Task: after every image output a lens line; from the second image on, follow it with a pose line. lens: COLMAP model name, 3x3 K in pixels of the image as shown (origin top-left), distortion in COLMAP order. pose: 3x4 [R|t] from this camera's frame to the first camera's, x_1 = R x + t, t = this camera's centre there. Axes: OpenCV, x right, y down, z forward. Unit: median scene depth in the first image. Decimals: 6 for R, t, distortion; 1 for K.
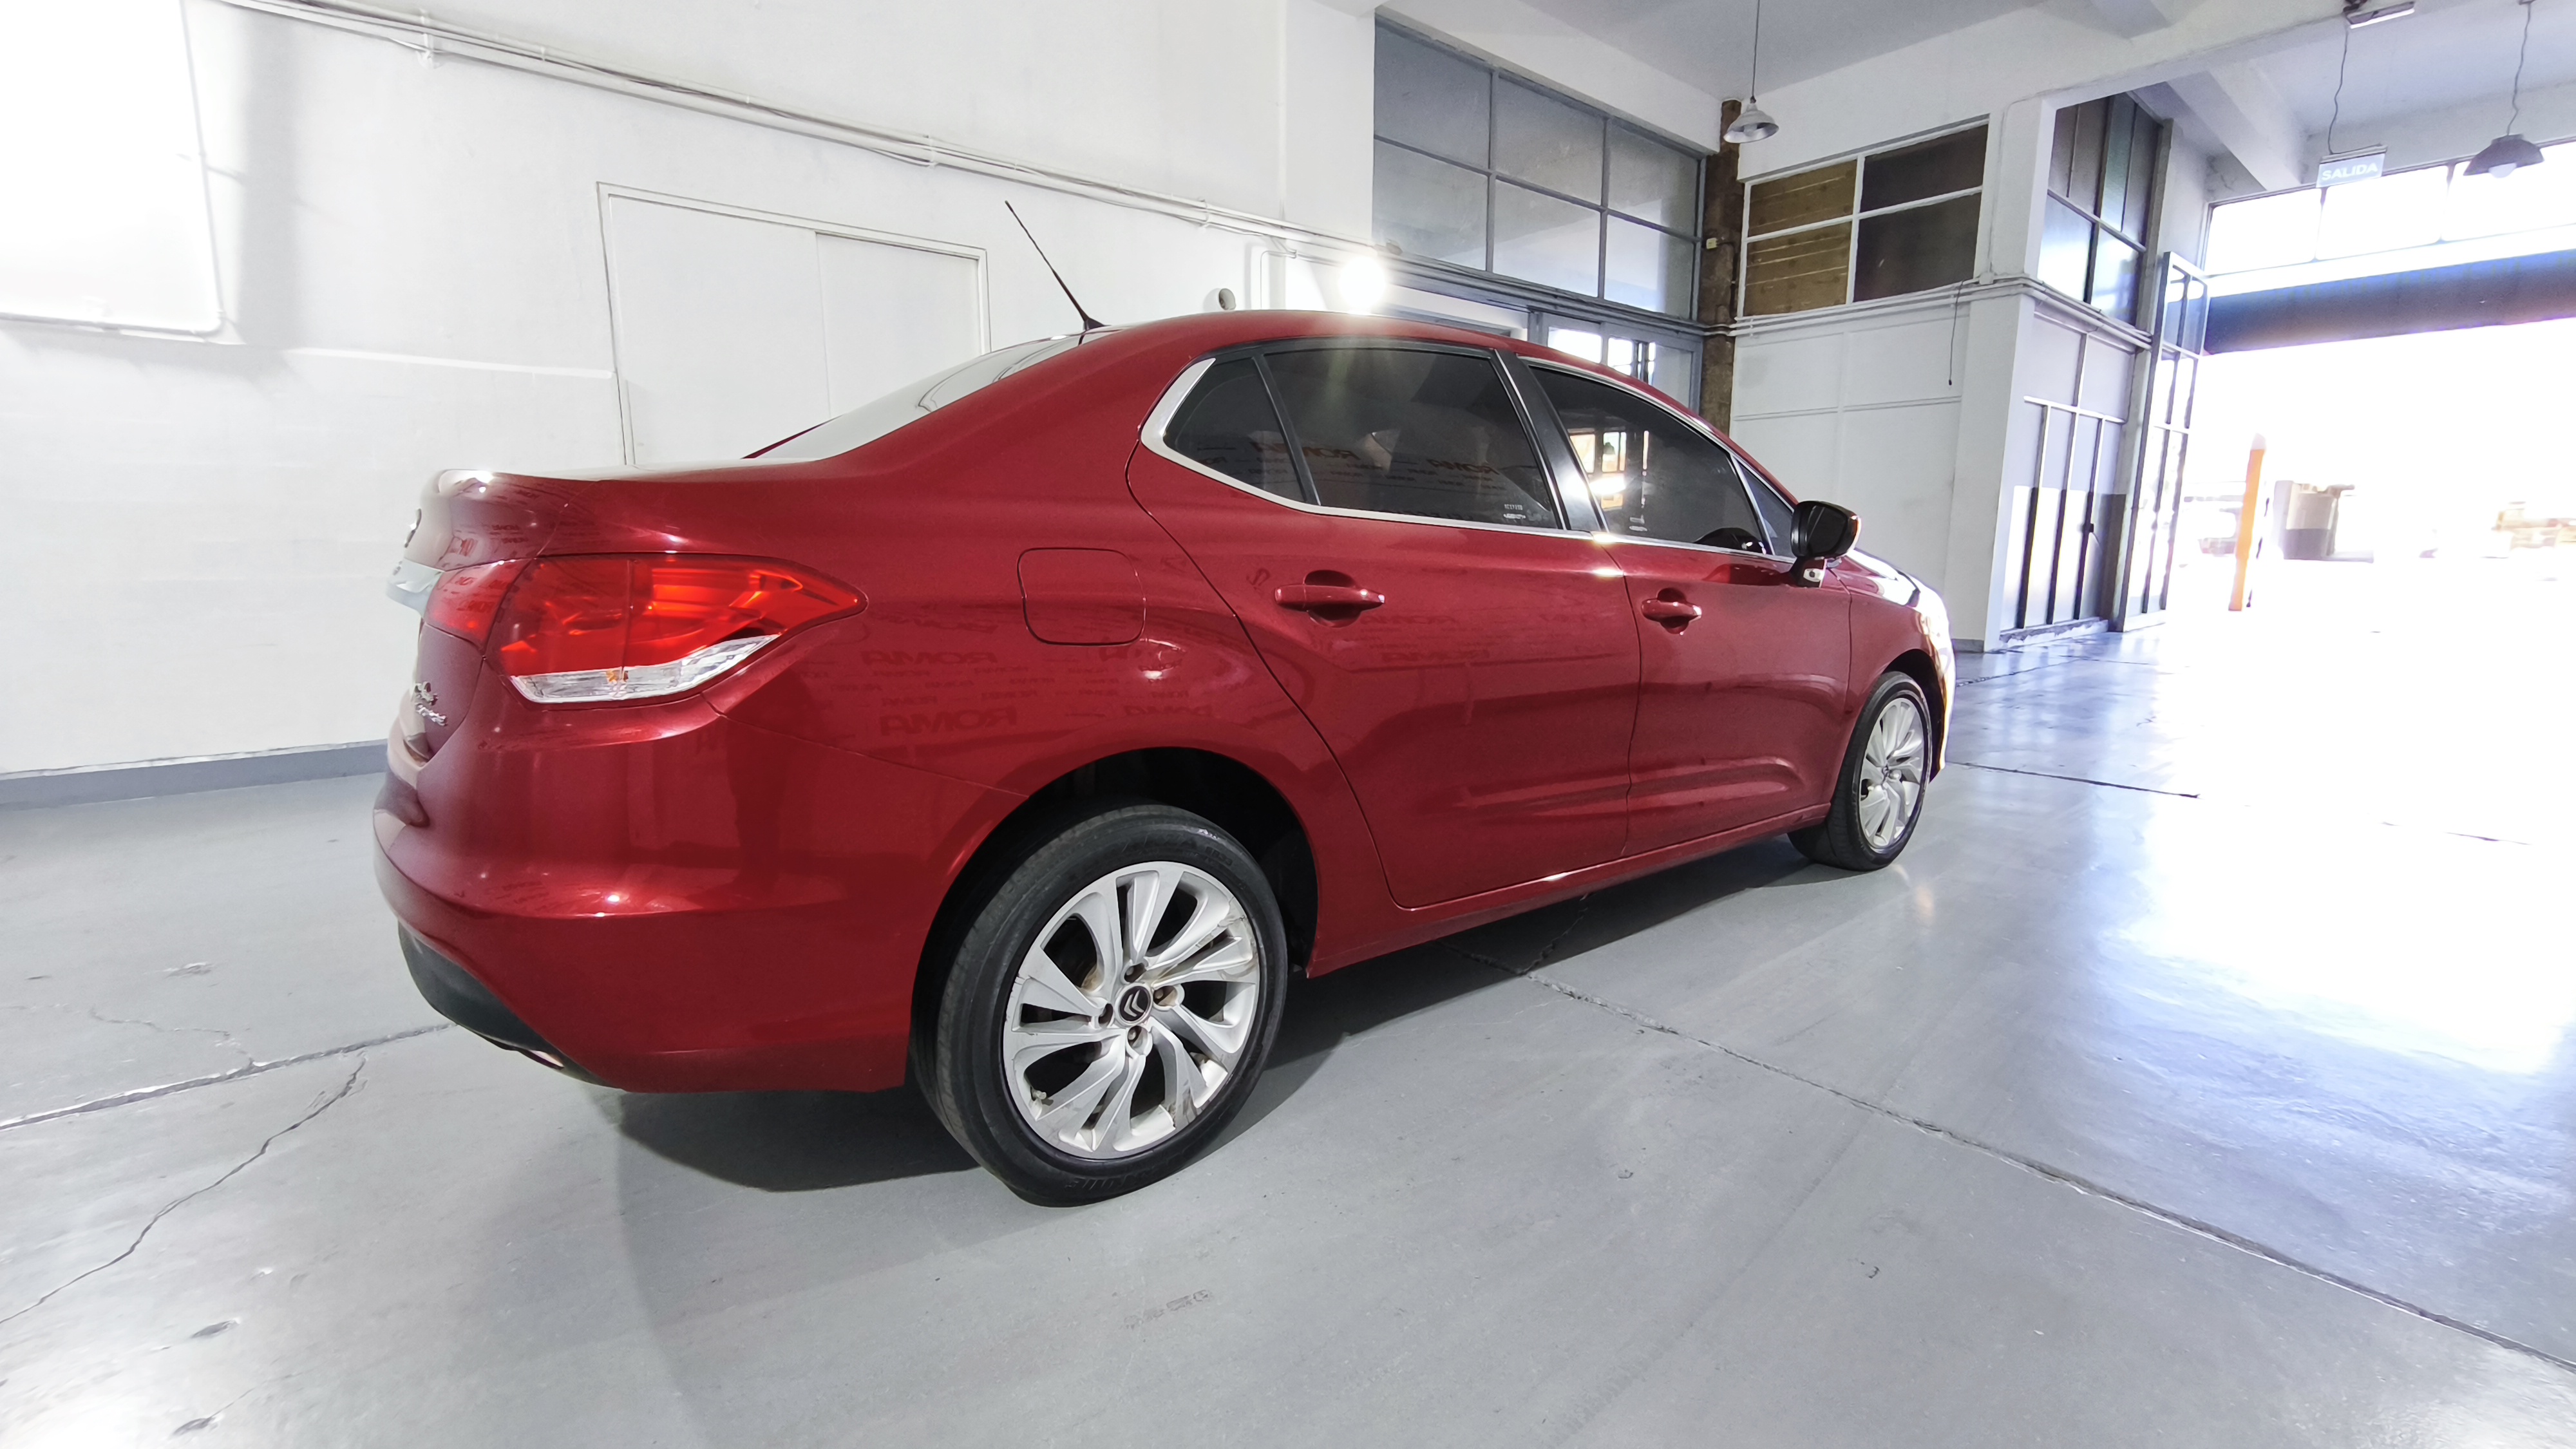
lens RADIAL K [[1078.0, 0, 1288.0], [0, 1078.0, 724.5], [0, 0, 1]] dist [0.002158, 0.000388]
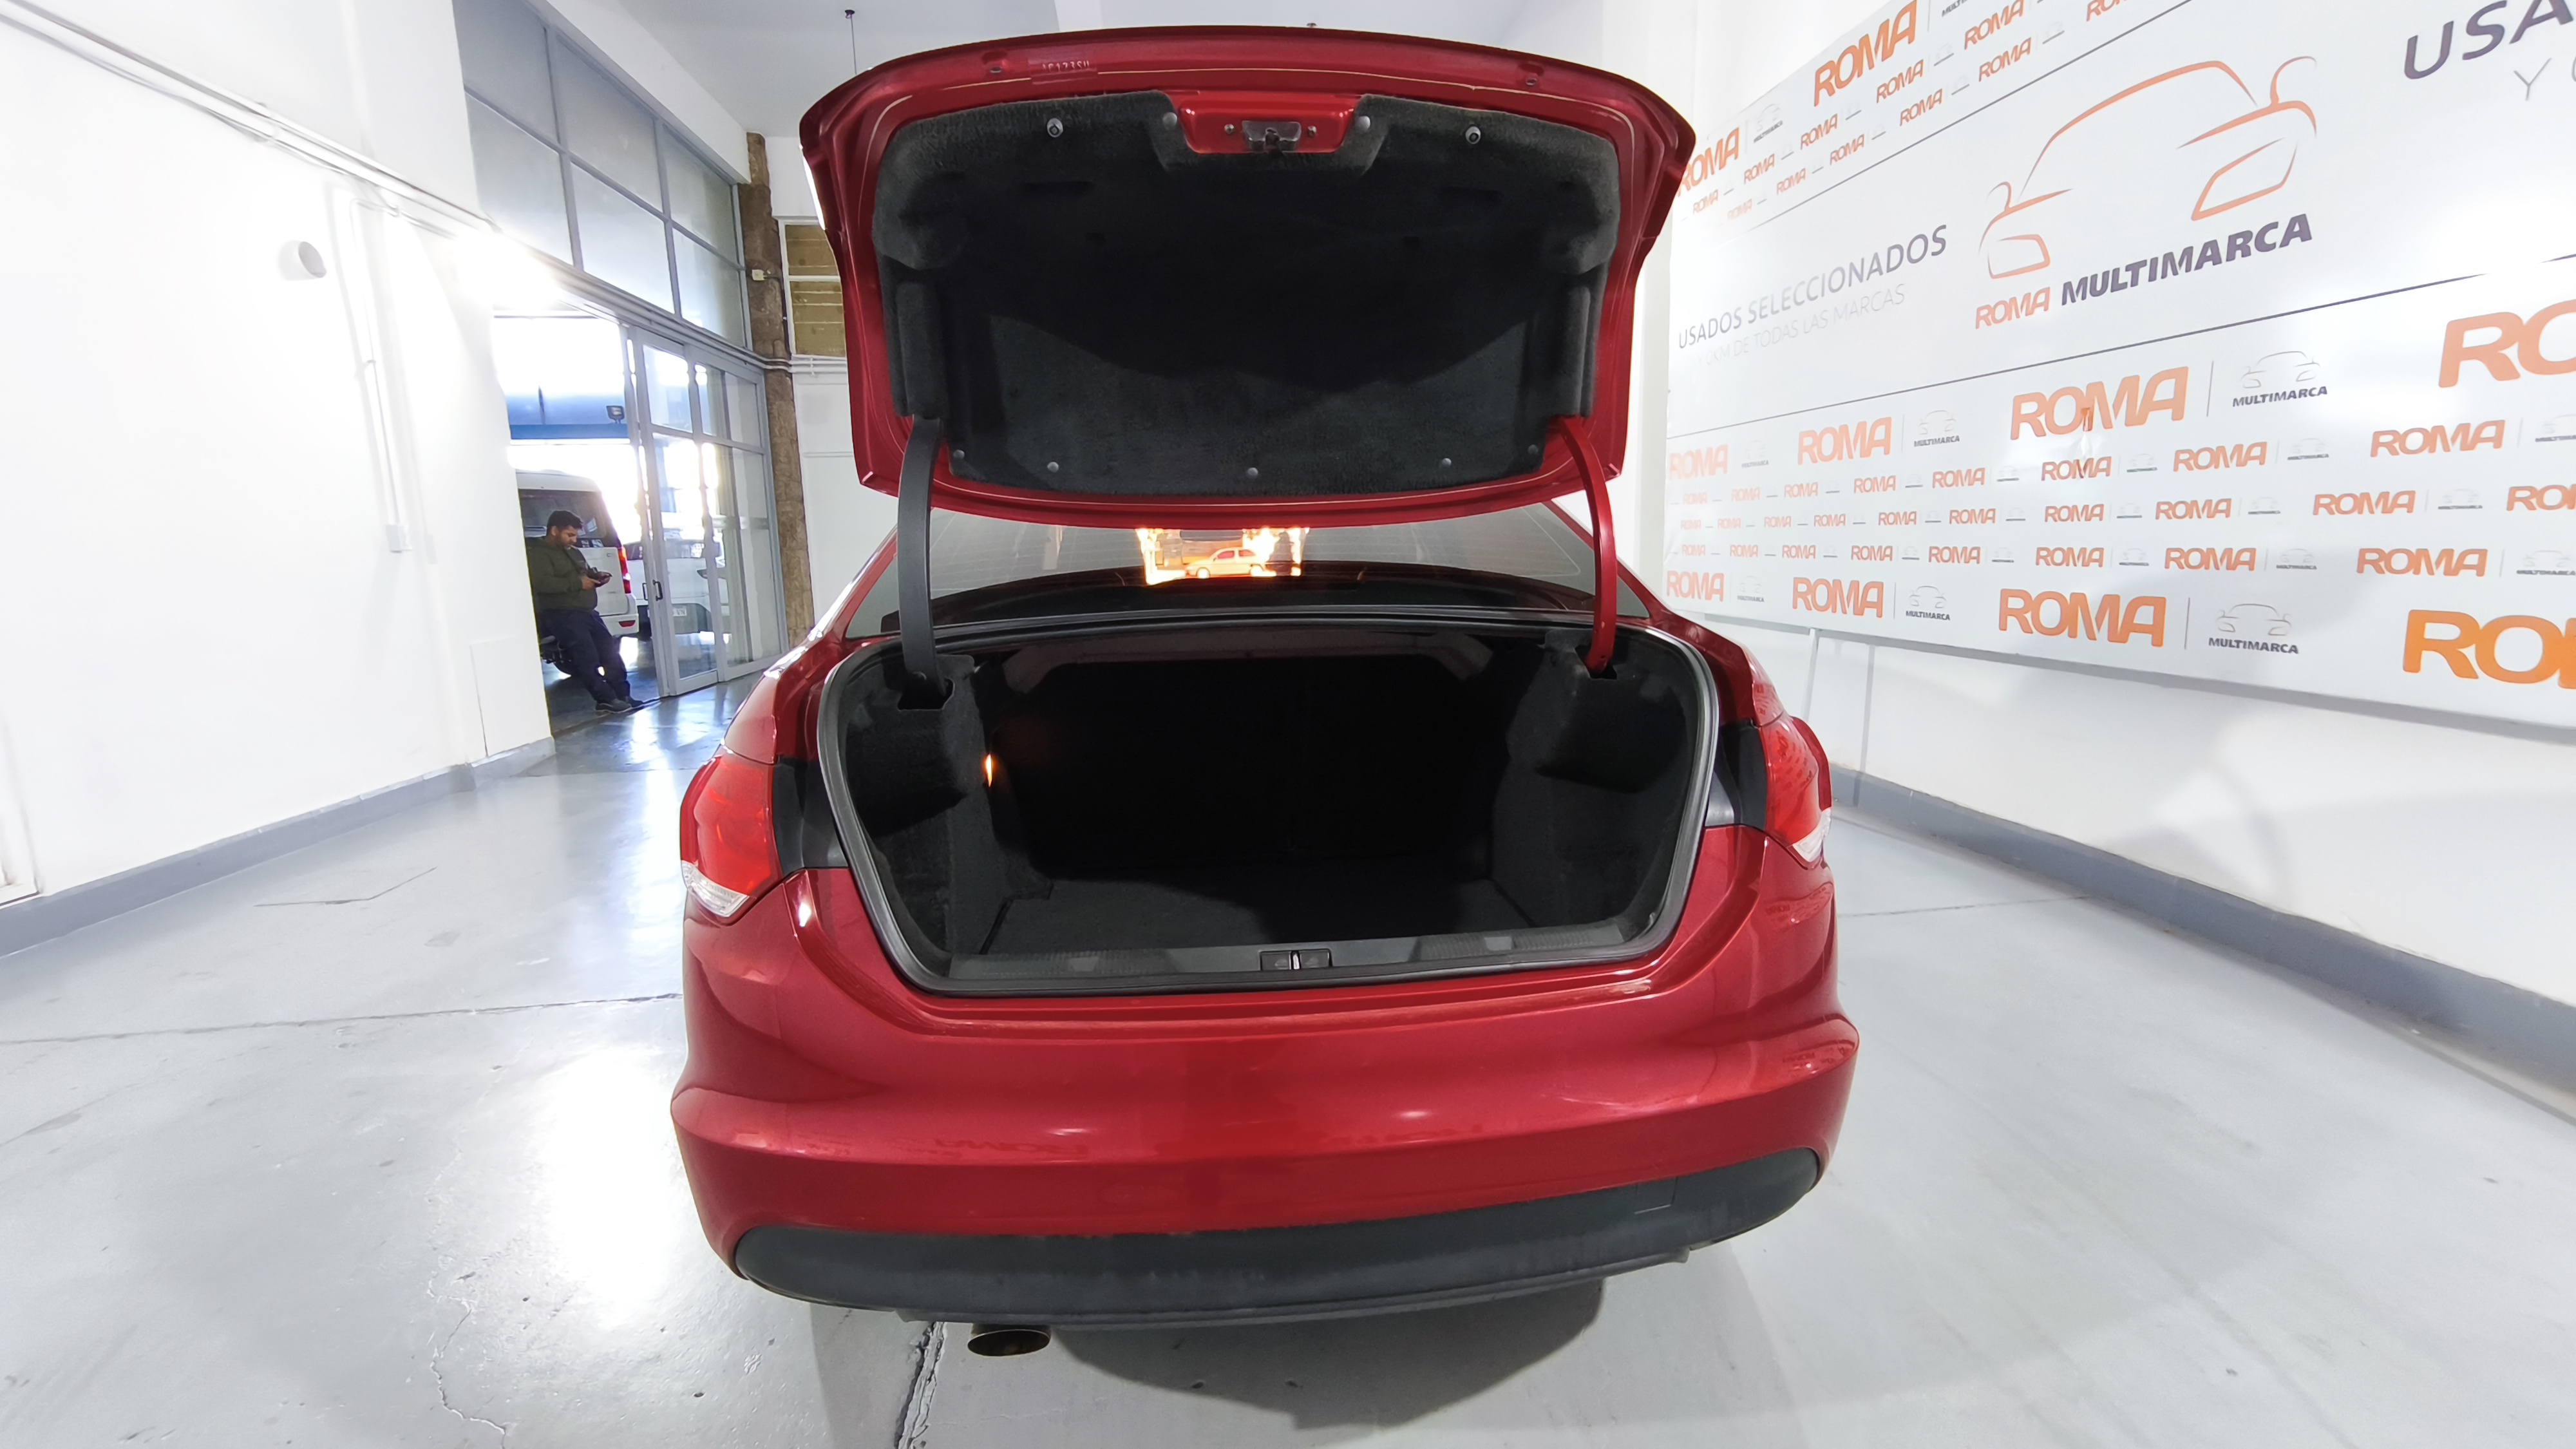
lens RADIAL K [[1073.3, 0, 1288.0], [0, 1073.3, 724.5], [0, 0, 1]] dist [-0.000204, -0.002934]
pose [[0.535326, -0.157450, 0.829841, -0.230313], [0.170440, 0.982398, 0.076446, -0.038127], [-0.827271, 0.100514, 0.552739, 0.106632]]
